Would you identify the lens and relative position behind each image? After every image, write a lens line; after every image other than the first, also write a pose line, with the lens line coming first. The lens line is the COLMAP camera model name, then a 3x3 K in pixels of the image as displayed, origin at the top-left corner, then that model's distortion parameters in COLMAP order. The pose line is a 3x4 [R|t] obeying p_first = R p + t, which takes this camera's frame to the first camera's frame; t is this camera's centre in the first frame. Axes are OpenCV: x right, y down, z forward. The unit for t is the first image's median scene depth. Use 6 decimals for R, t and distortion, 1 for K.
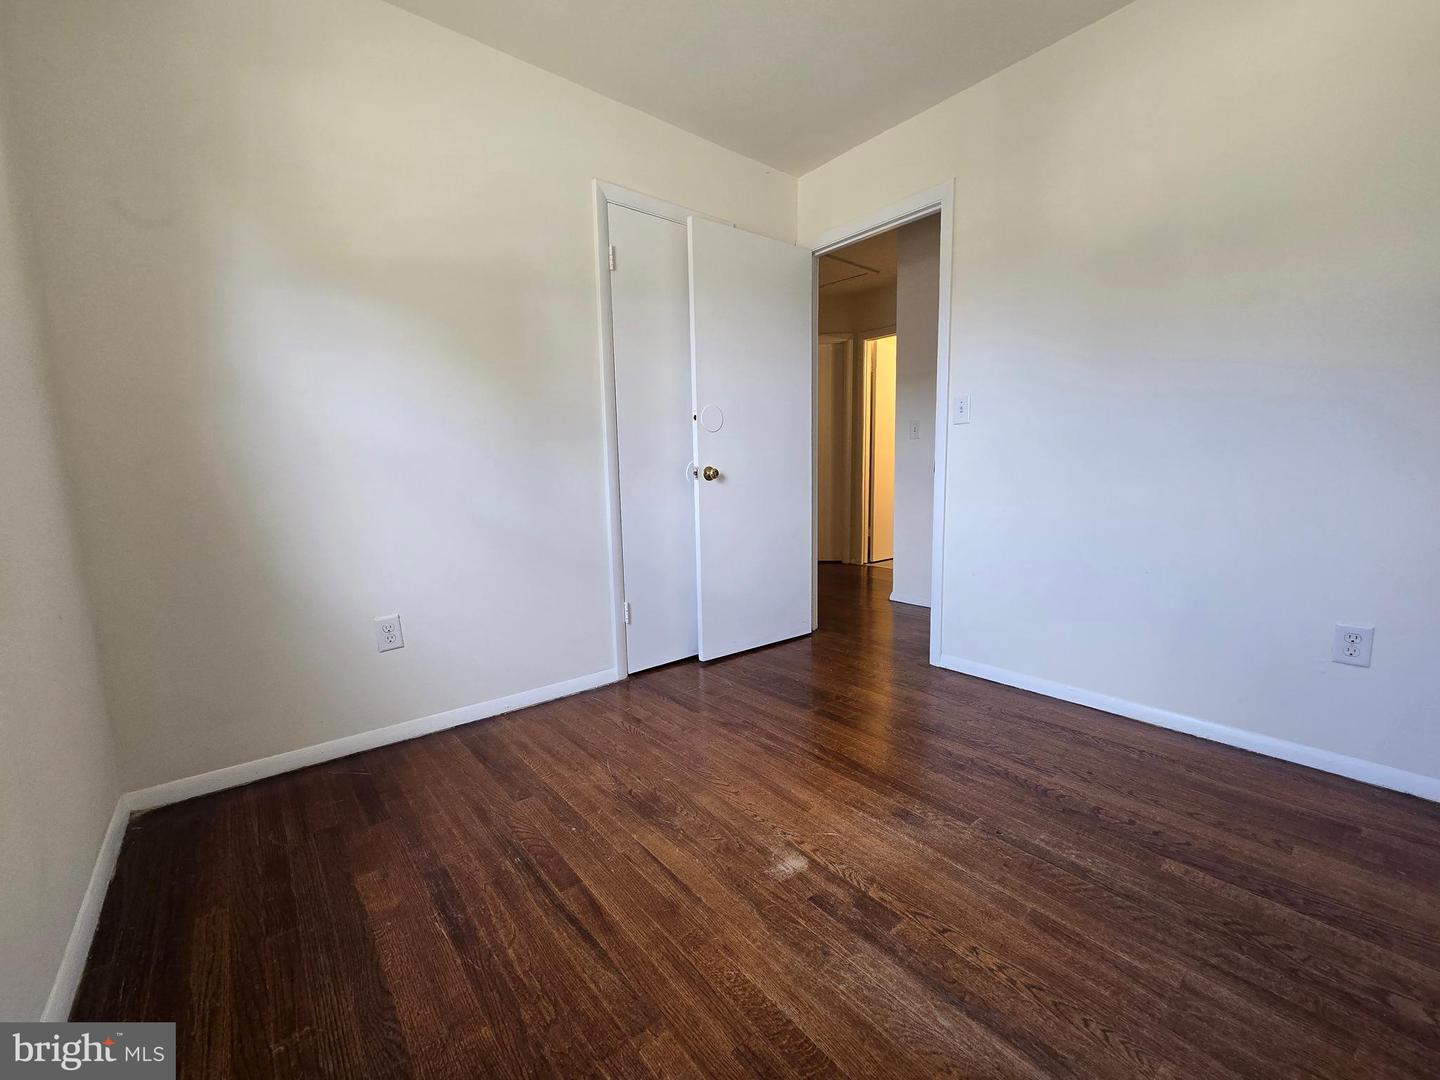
lens RADIAL K [[591.5, 0, 725.5], [0, 591.5, 547.5], [0, 0, 1]] dist [-0.003939, 0.001958]
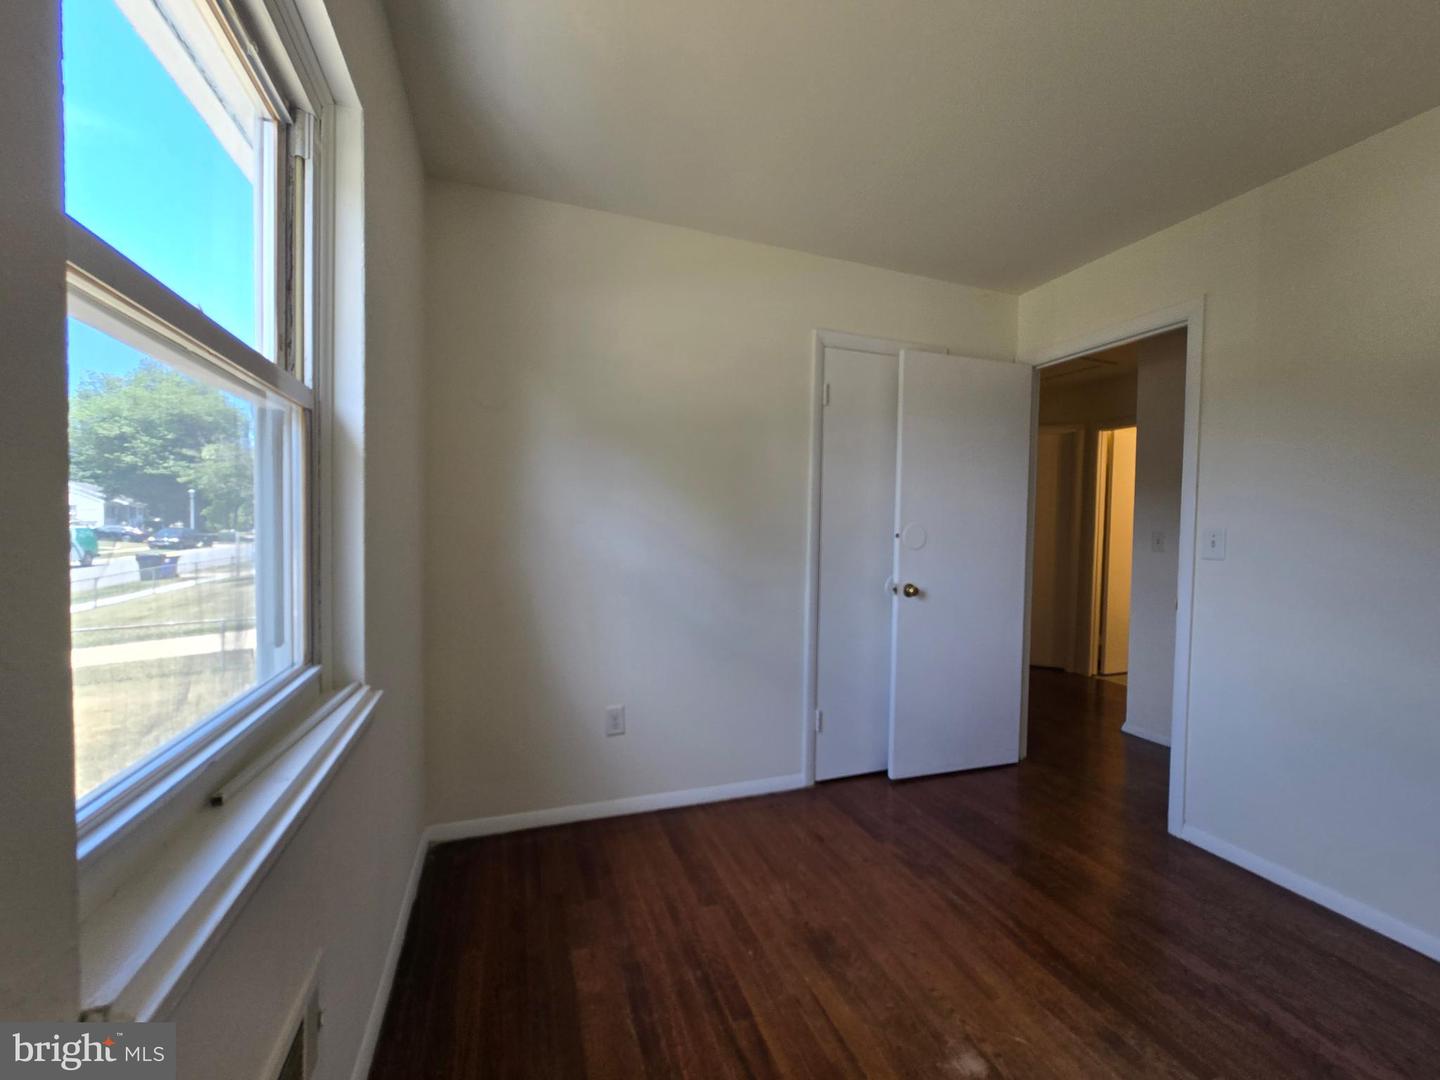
lens RADIAL K [[591.5, 0, 724.4], [0, 591.5, 537.7], [0, 0, 1]] dist [-0.003939, 0.001958]
pose [[0.939639, 0.047245, -0.338891, 0.017508], [-0.082607, 0.992447, -0.090687, -0.122089], [0.332047, 0.113208, 0.936445, -0.069705]]
